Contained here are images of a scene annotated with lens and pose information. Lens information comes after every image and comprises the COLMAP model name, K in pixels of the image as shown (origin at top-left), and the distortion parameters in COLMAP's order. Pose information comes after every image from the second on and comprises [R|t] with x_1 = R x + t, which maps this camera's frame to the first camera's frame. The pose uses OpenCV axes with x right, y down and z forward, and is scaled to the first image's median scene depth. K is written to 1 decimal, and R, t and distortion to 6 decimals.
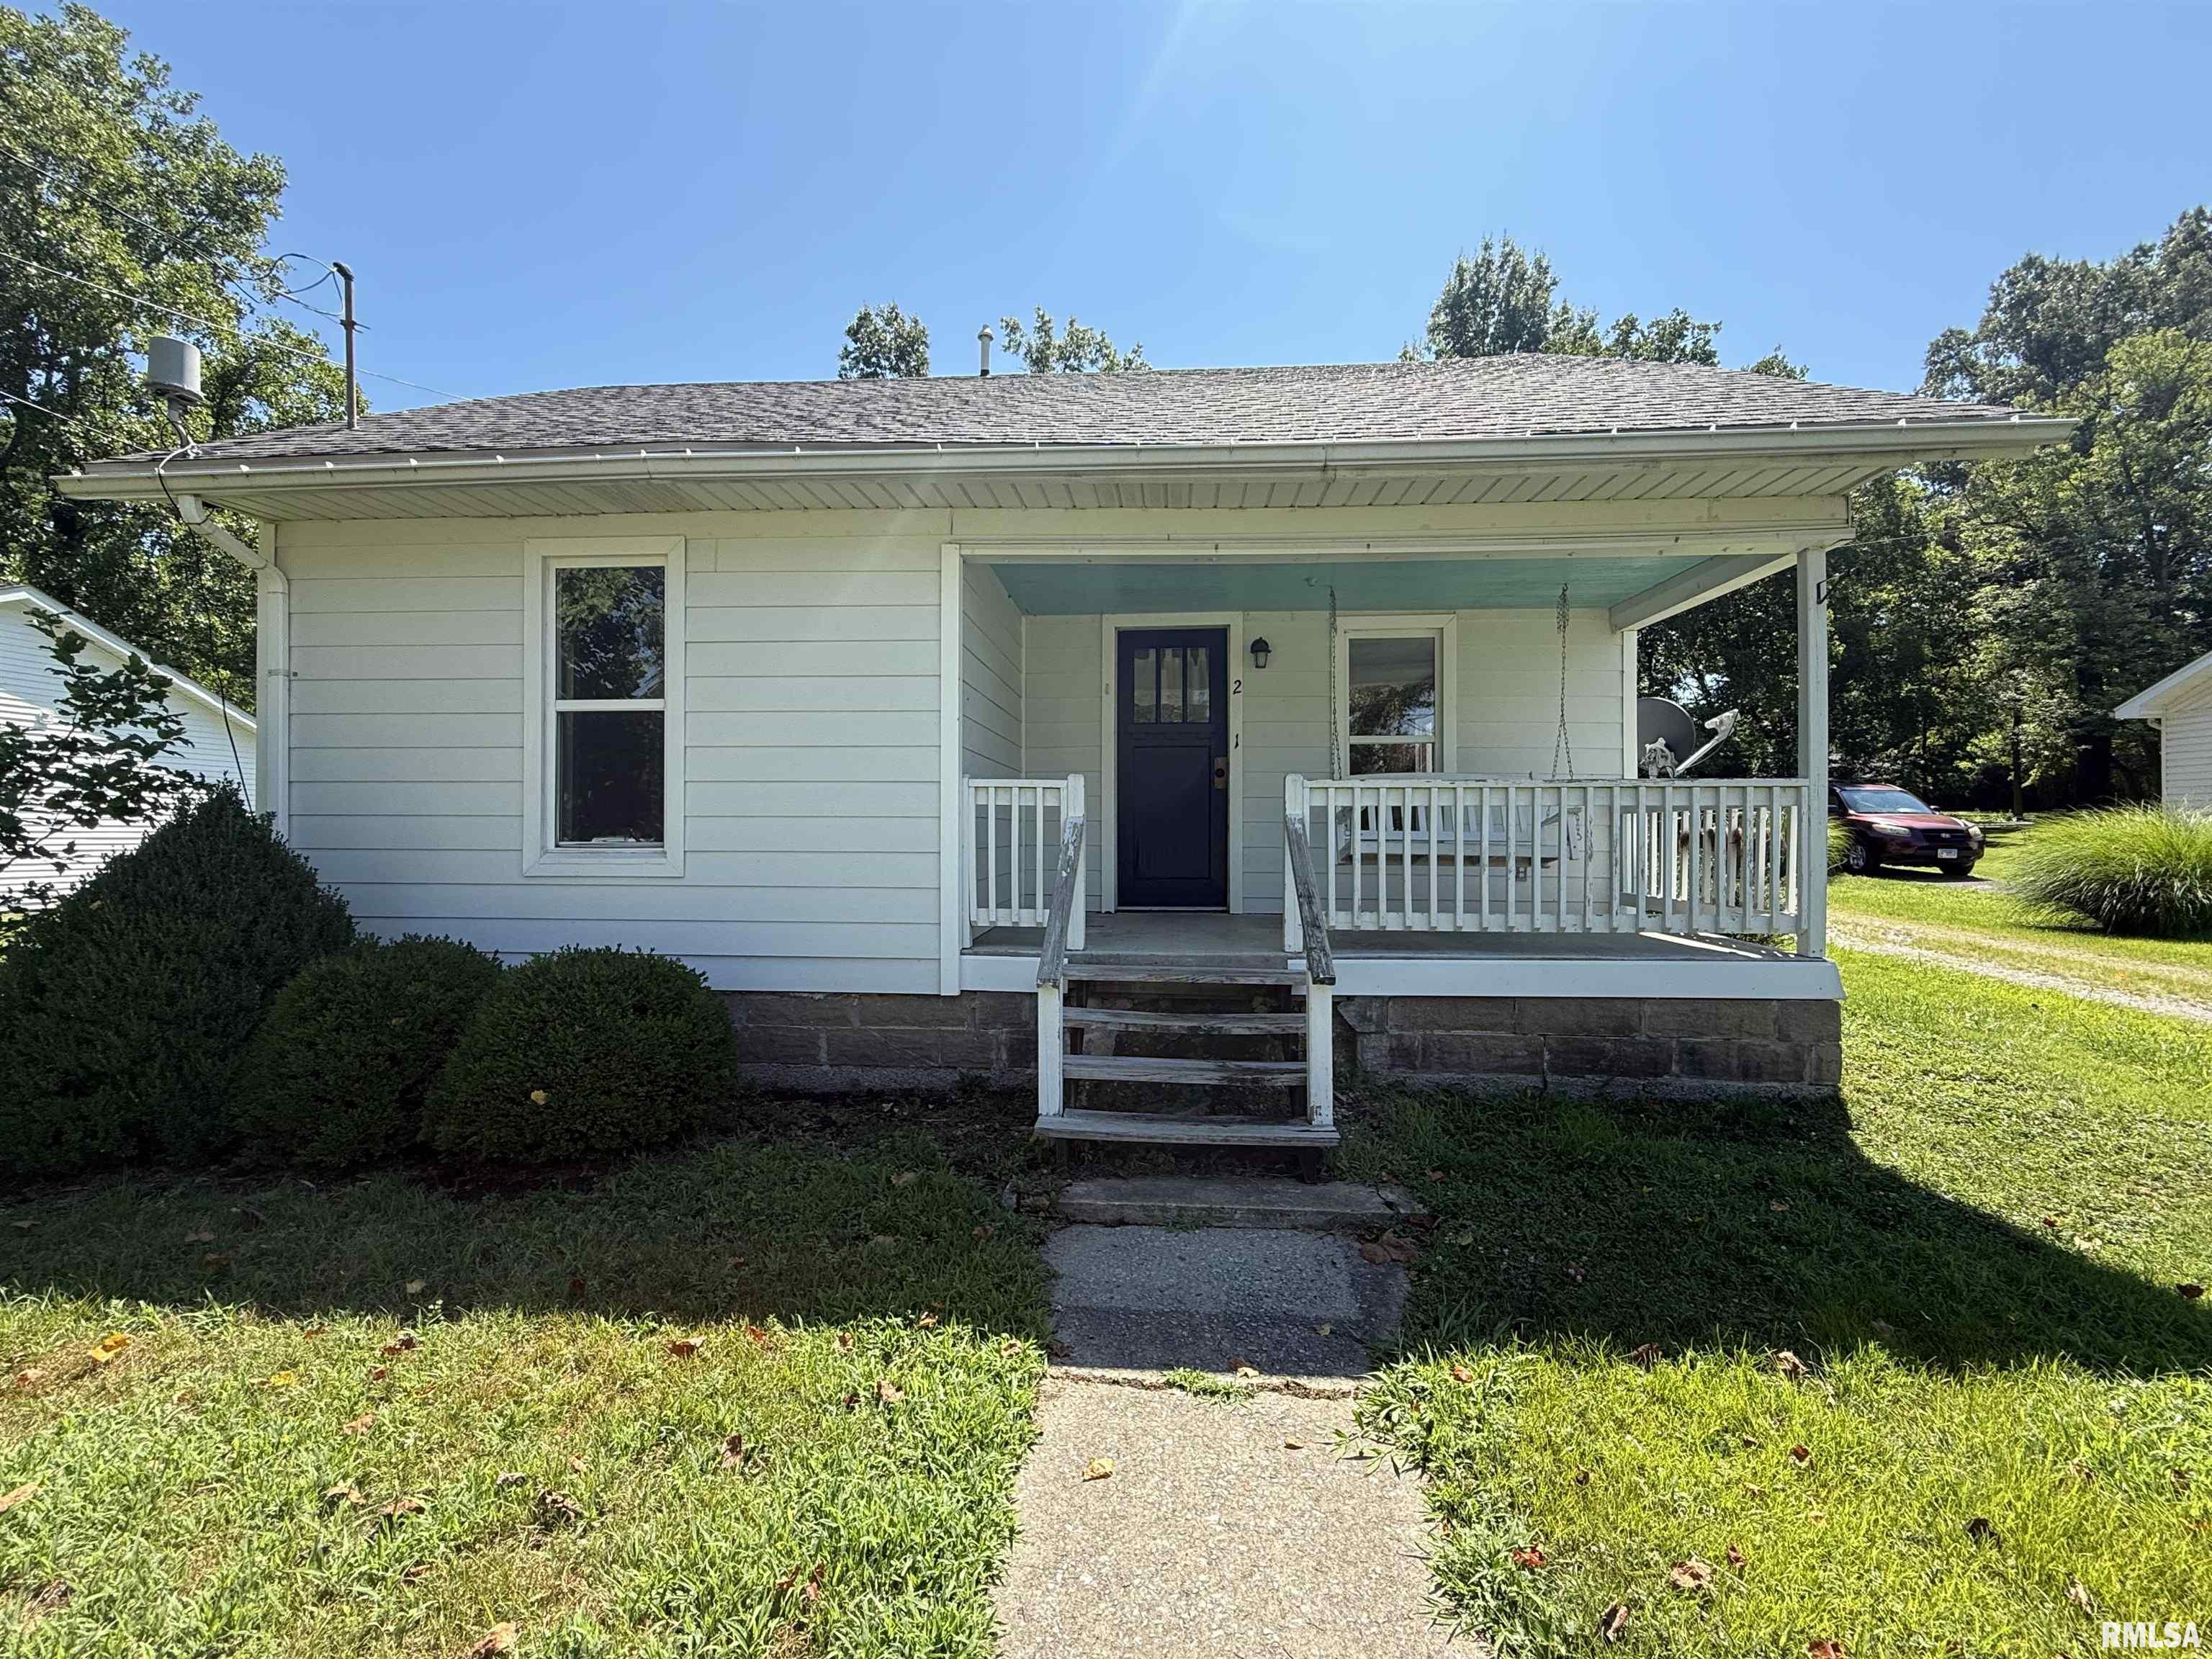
lens RADIAL K [[974.8, 0, 1108.4], [0, 974.8, 830.8], [0, 0, 1]] dist [0.011803, 0.004094]
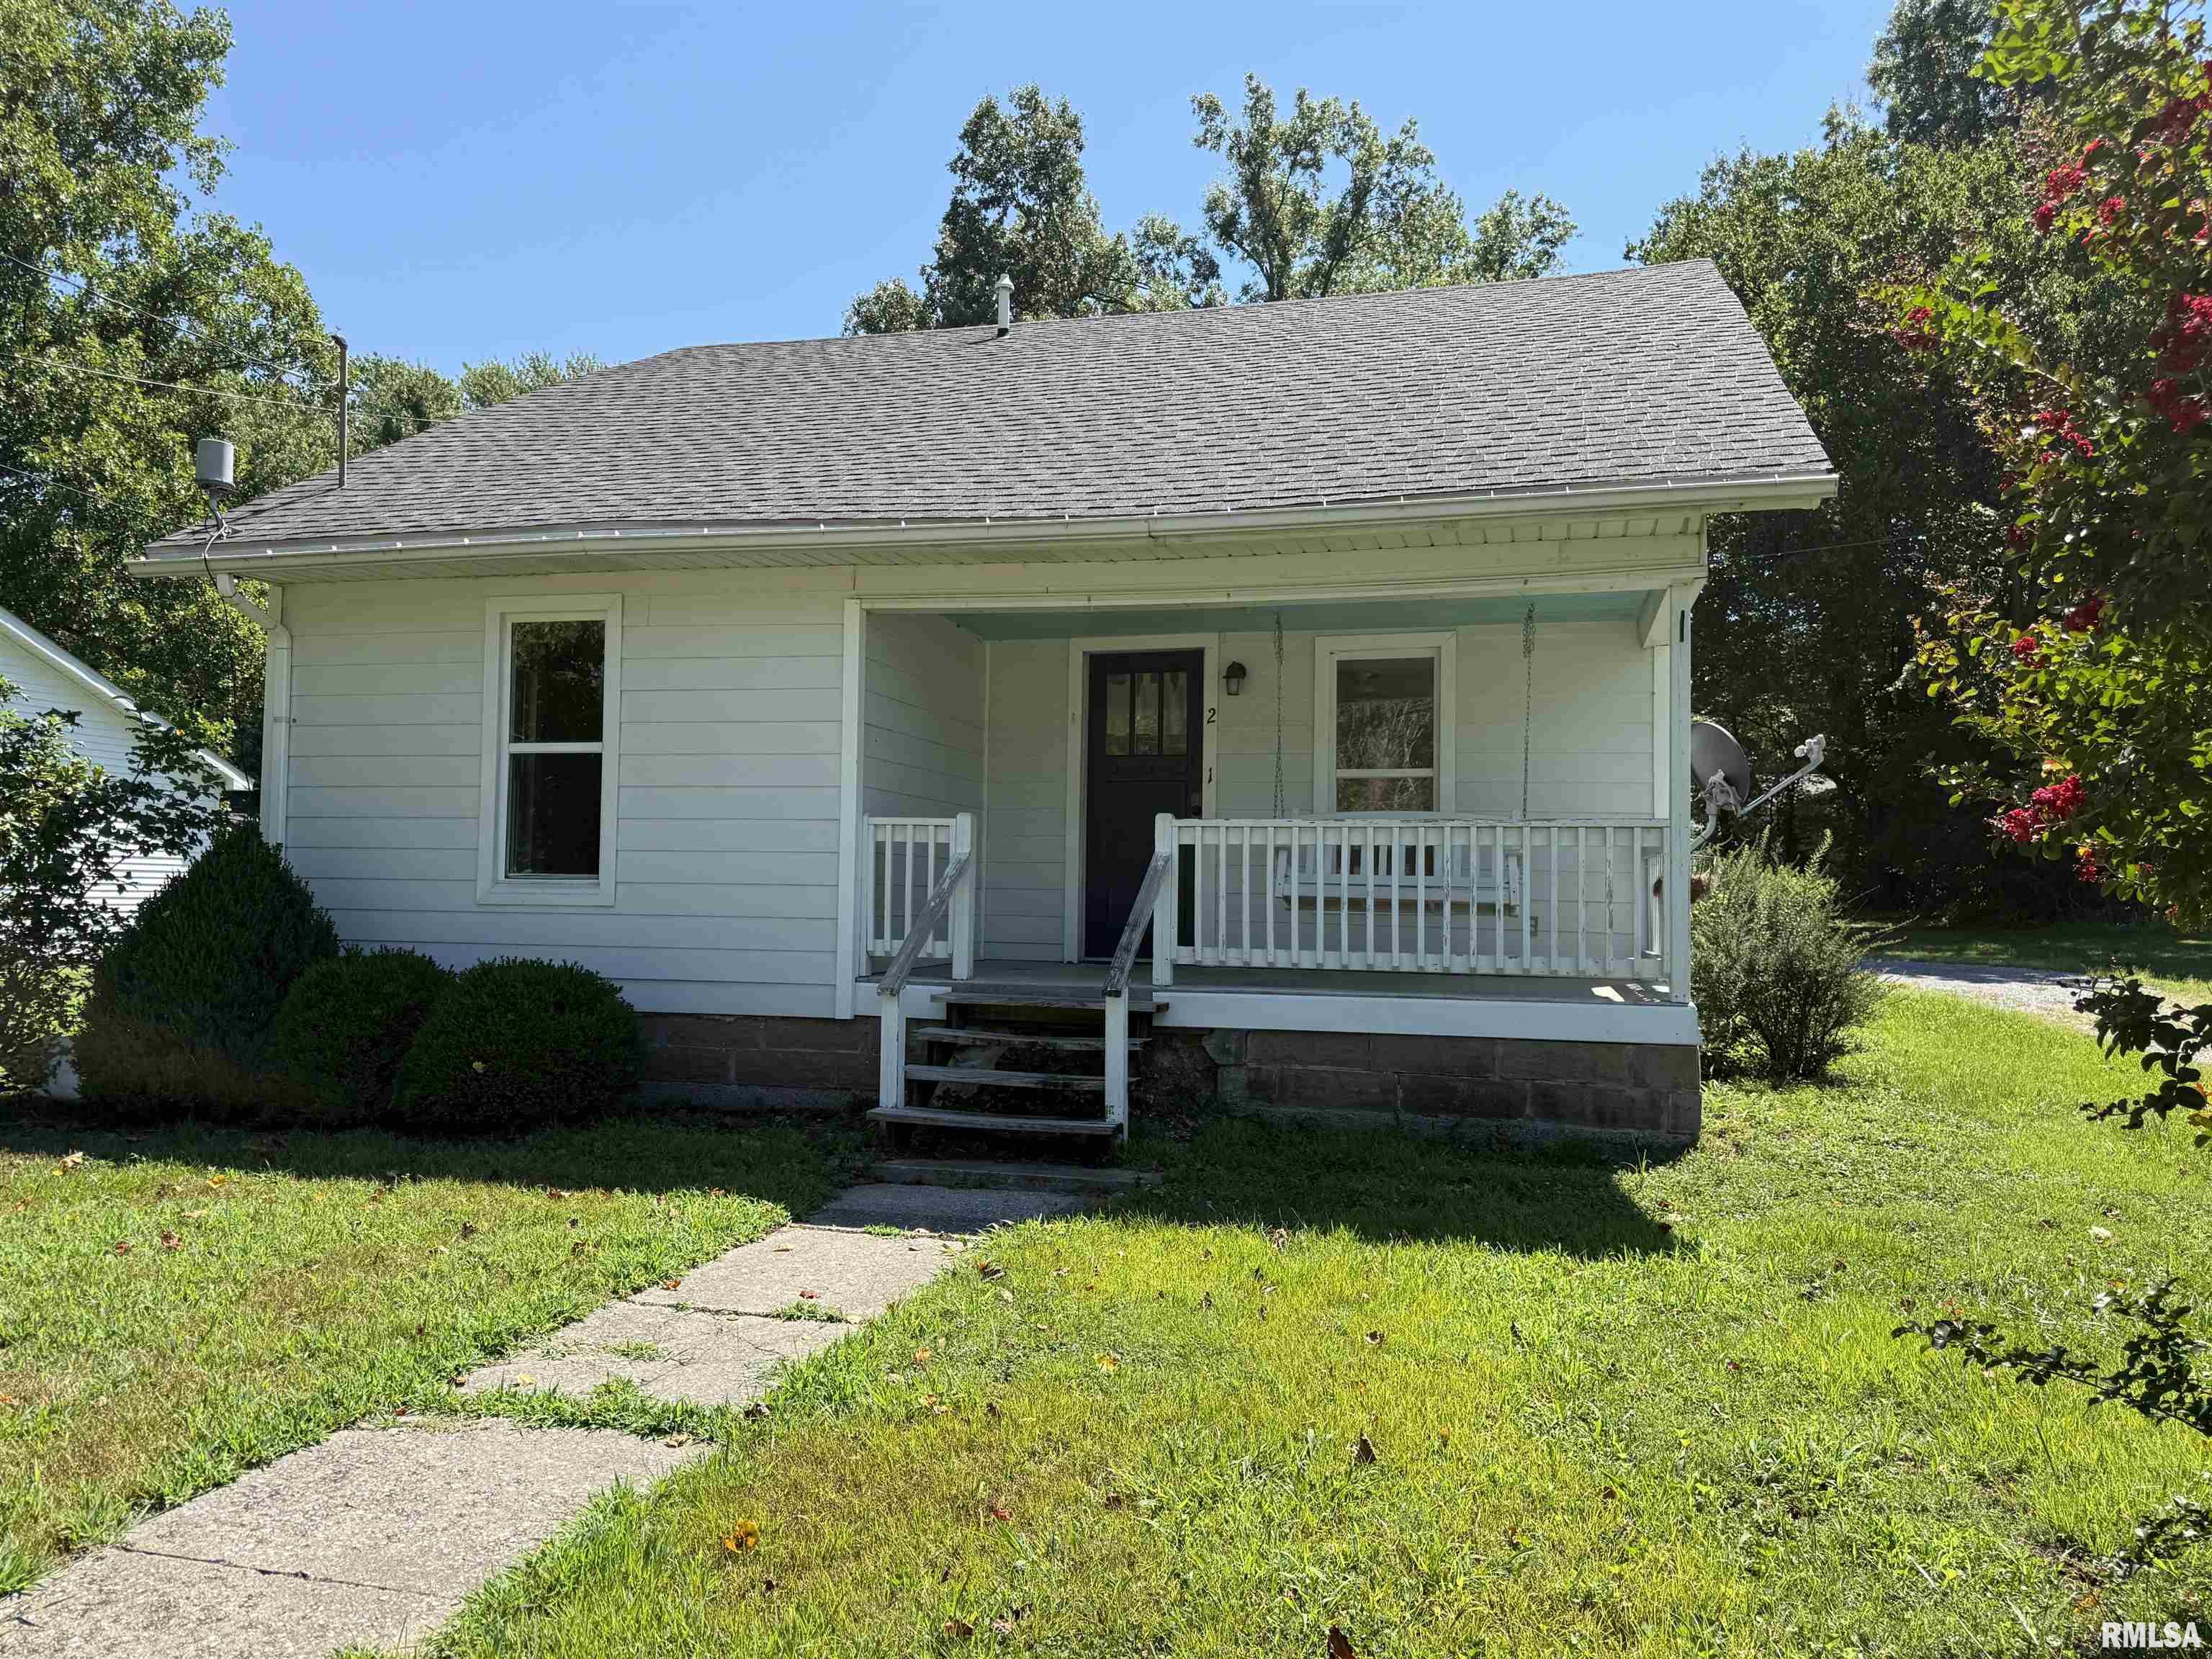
lens RADIAL K [[1603.0, 0, 1116.6], [0, 1603.0, 824.7], [0, 0, 1]] dist [0.077758, -0.035712]
pose [[0.984862, 0.004275, -0.173287, 0.413662], [-0.011639, 0.999071, -0.041504, 0.023832], [0.172949, 0.042893, 0.983996, -0.652877]]
